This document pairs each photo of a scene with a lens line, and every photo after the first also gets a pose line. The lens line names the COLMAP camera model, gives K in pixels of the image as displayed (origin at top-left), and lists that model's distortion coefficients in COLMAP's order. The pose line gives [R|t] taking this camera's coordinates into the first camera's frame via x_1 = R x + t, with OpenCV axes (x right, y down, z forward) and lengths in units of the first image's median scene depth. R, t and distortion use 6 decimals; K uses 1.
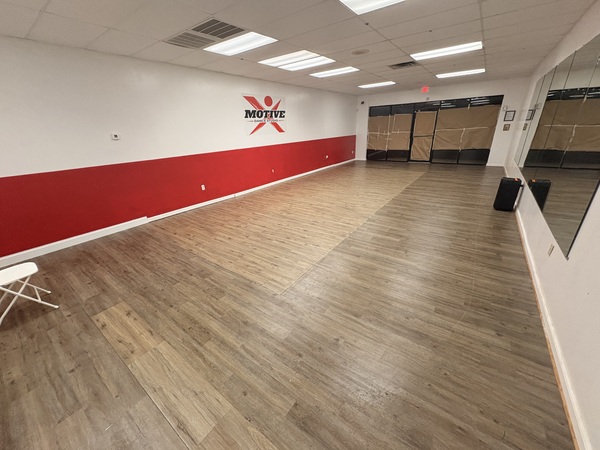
lens RADIAL K [[238.4, 0, 300.0], [0, 238.4, 225.4], [0, 0, 1]] dist [-0.000428, 0.000761]
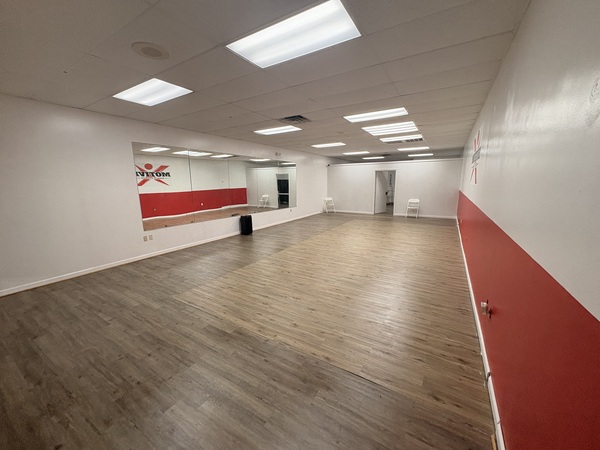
lens RADIAL K [[238.4, 0, 301.4], [0, 238.4, 224.9], [0, 0, 1]] dist [-0.000428, 0.000761]
pose [[-0.995414, 0.067405, -0.067885, 0.653133], [0.019879, 0.839866, 0.542430, -1.081924], [0.093577, 0.538592, -0.837354, 2.580389]]
